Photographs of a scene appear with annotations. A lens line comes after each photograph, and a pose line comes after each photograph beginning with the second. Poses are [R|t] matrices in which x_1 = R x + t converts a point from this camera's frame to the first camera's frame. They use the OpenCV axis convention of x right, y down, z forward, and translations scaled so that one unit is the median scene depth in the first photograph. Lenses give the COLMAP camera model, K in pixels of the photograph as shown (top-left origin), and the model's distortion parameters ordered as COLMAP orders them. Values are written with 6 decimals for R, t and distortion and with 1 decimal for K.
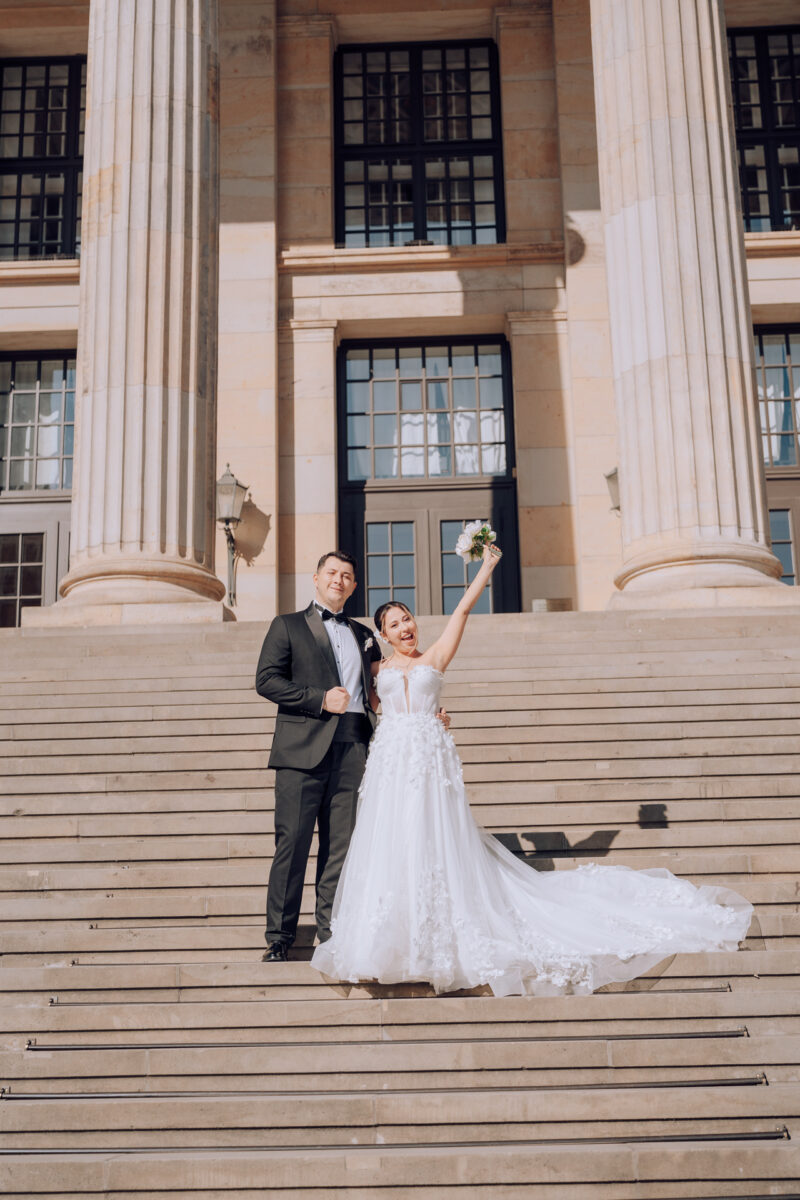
lens RADIAL K [[1634.3, 0, 403.5], [0, 1634.3, 596.8], [0, 0, 1]] dist [-0.050982, 0.343428]
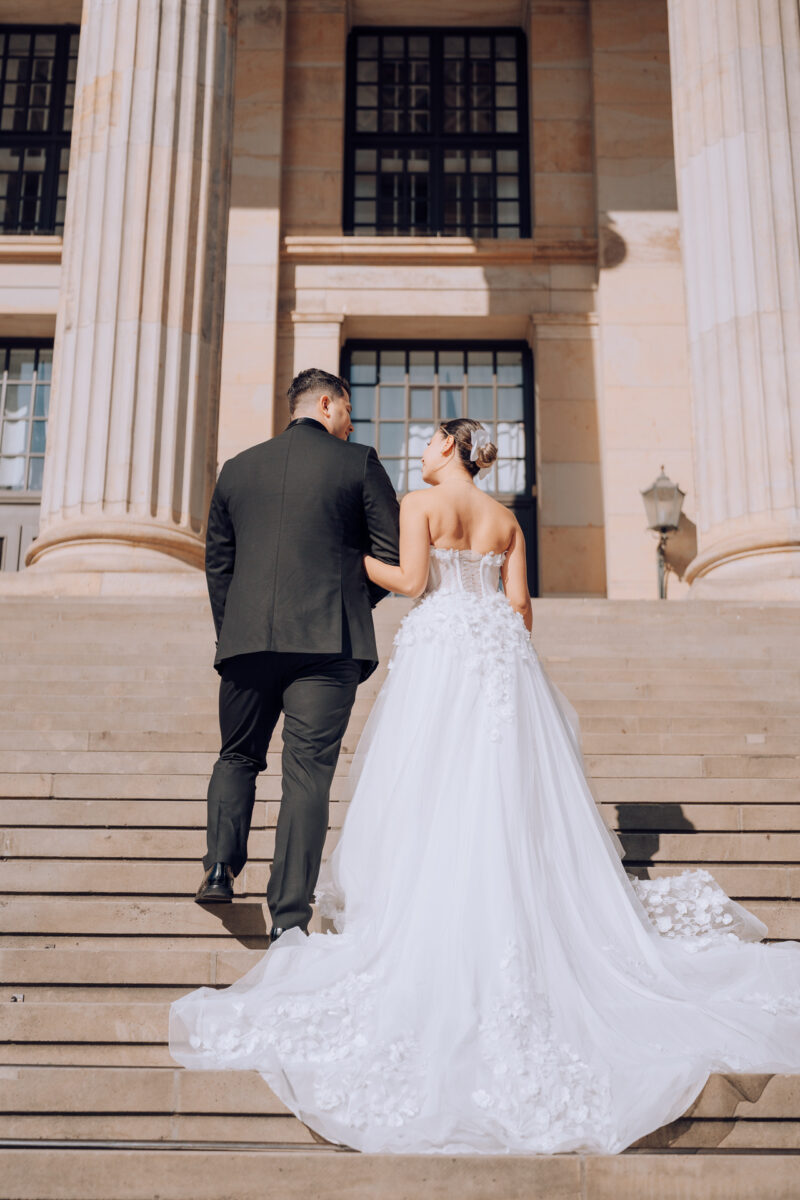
lens RADIAL K [[1634.3, 0, 403.5], [0, 1634.3, 596.8], [0, 0, 1]] dist [-0.050982, 0.343428]
pose [[0.998849, 0.038364, 0.028774, -0.027635], [-0.036578, 0.997515, -0.060216, 0.038733], [-0.031012, 0.059094, 0.997771, 0.109592]]
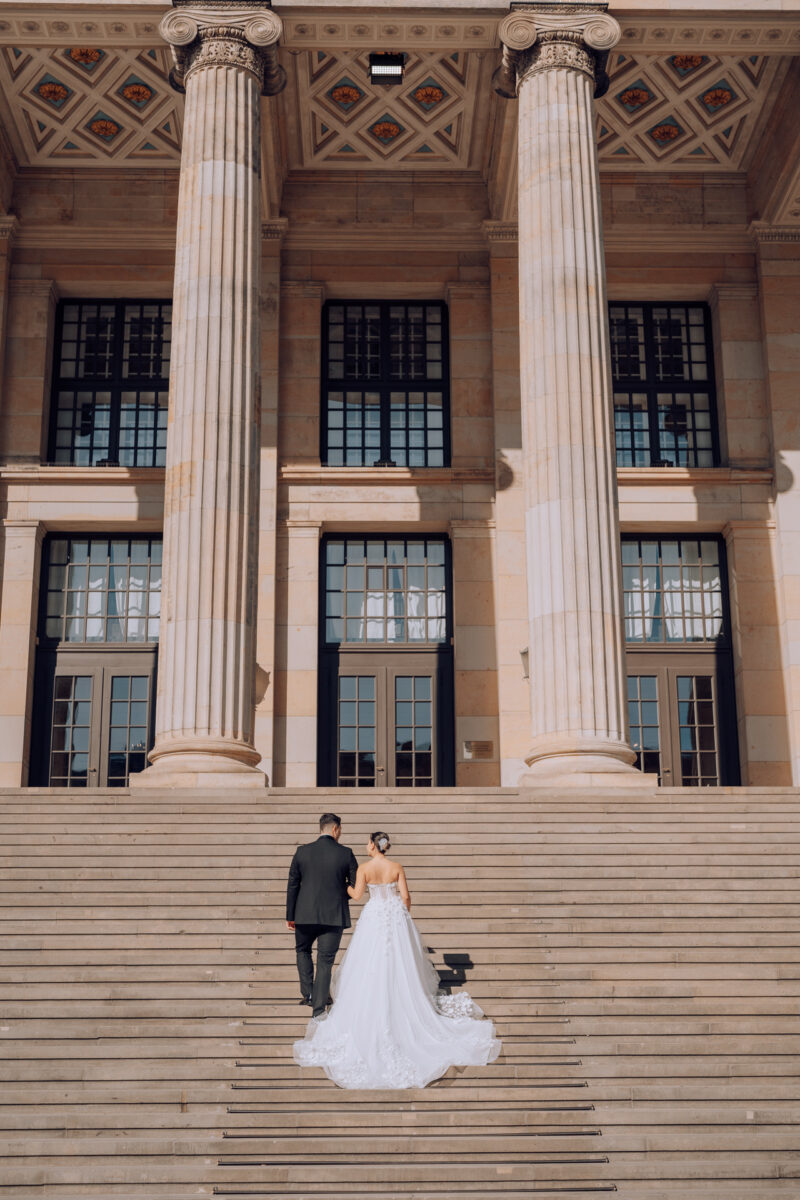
lens RADIAL K [[1638.3, 0, 407.6], [0, 1638.3, 605.1], [0, 0, 1]] dist [-0.026918, 0.132555]
pose [[0.997897, 0.031370, 0.056724, -0.044382], [-0.030557, 0.999418, -0.015145, -0.083657], [-0.057167, 0.013380, 0.998275, -0.323948]]
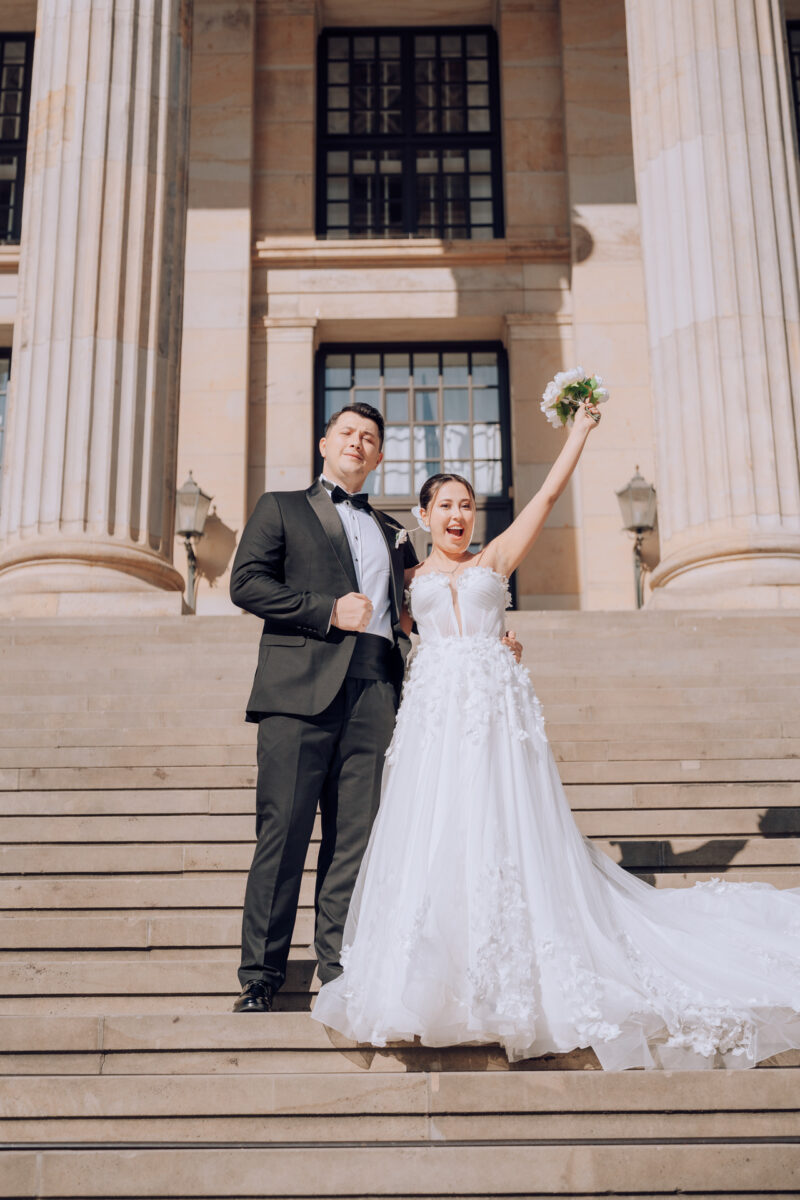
lens RADIAL K [[1631.1, 0, 404.0], [0, 1631.1, 602.8], [0, 0, 1]] dist [-0.053278, 0.280522]
pose [[0.999471, 0.019941, 0.025681, -0.012568], [-0.018649, 0.998595, -0.049595, 0.029830], [-0.026634, 0.049090, 0.998439, 0.112367]]
